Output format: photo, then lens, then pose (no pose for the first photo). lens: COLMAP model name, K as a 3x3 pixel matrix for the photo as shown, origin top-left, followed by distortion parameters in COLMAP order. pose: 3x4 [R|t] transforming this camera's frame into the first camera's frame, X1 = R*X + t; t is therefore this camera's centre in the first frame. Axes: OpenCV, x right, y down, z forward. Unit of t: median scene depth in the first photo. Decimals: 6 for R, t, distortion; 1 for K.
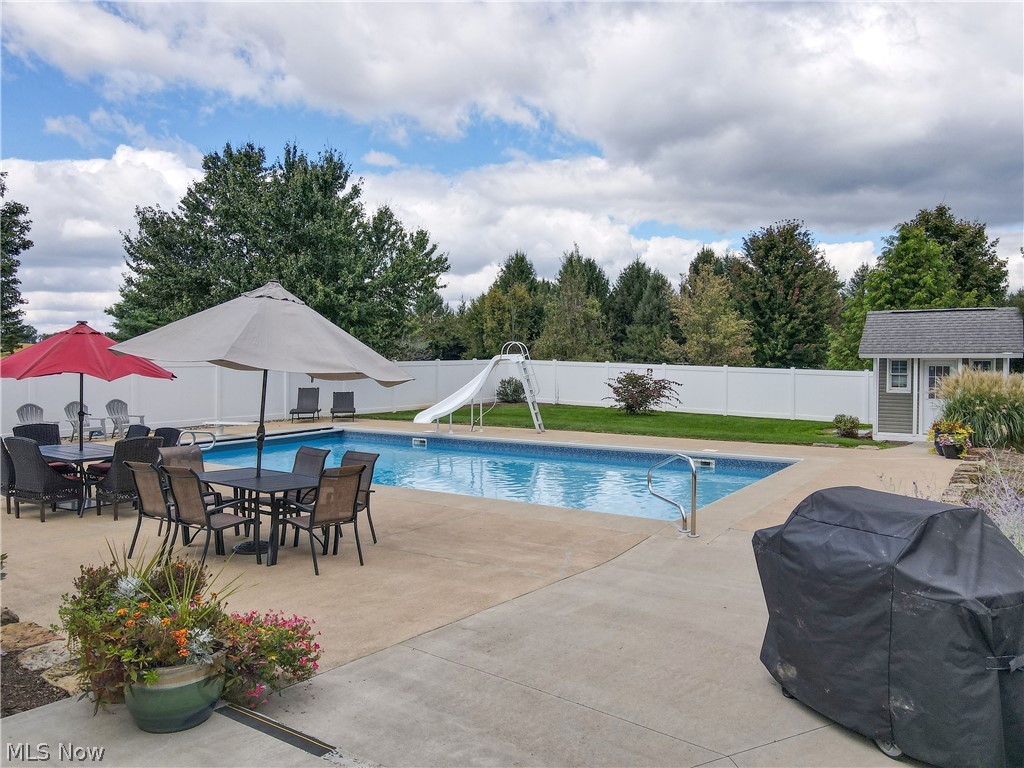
lens RADIAL K [[761.3, 0, 512.0], [0, 761.3, 384.0], [0, 0, 1]] dist [-0.006988, -0.002469]
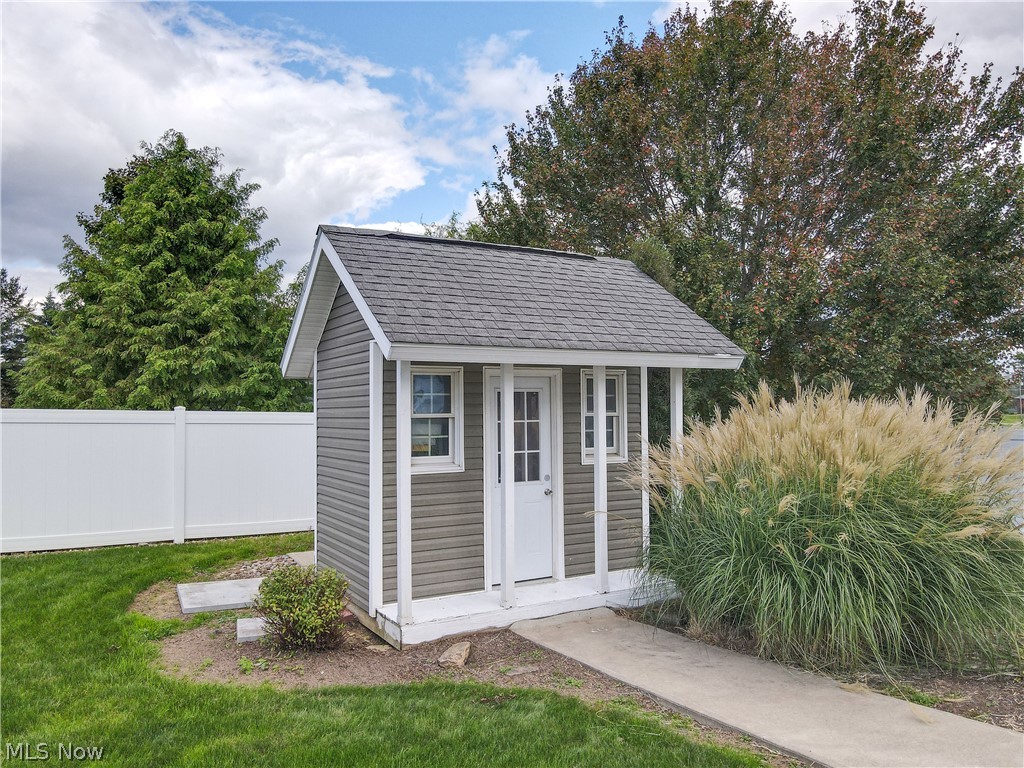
lens RADIAL K [[761.3, 0, 512.0], [0, 761.3, 384.0], [0, 0, 1]] dist [-0.006988, -0.002469]
pose [[0.436028, 0.025031, 0.899585, 0.338521], [0.024125, 0.998929, -0.039489, -0.021165], [-0.899610, 0.038921, 0.434957, 1.288242]]
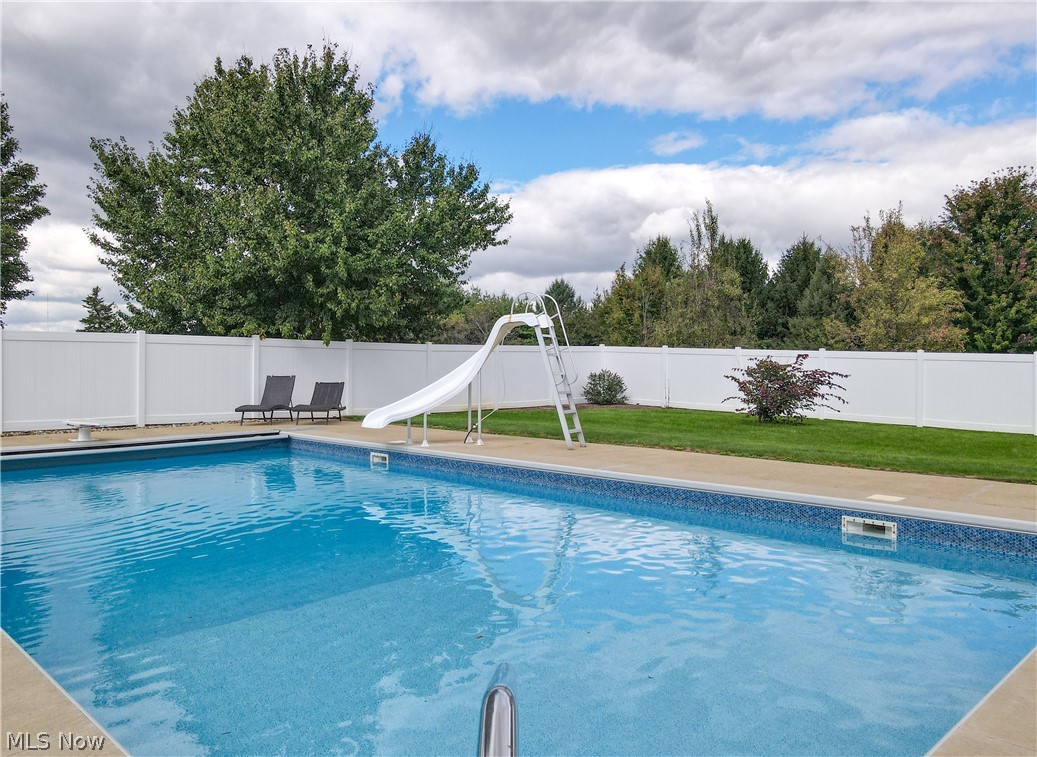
lens RADIAL K [[791.7, 0, 518.5], [0, 791.7, 378.5], [0, 0, 1]] dist [0.005729, -0.001316]
pose [[0.981260, 0.006653, -0.192572, 0.063668], [-0.009949, 0.999820, -0.016156, 0.012319], [0.192429, 0.017769, 0.981150, 0.231767]]
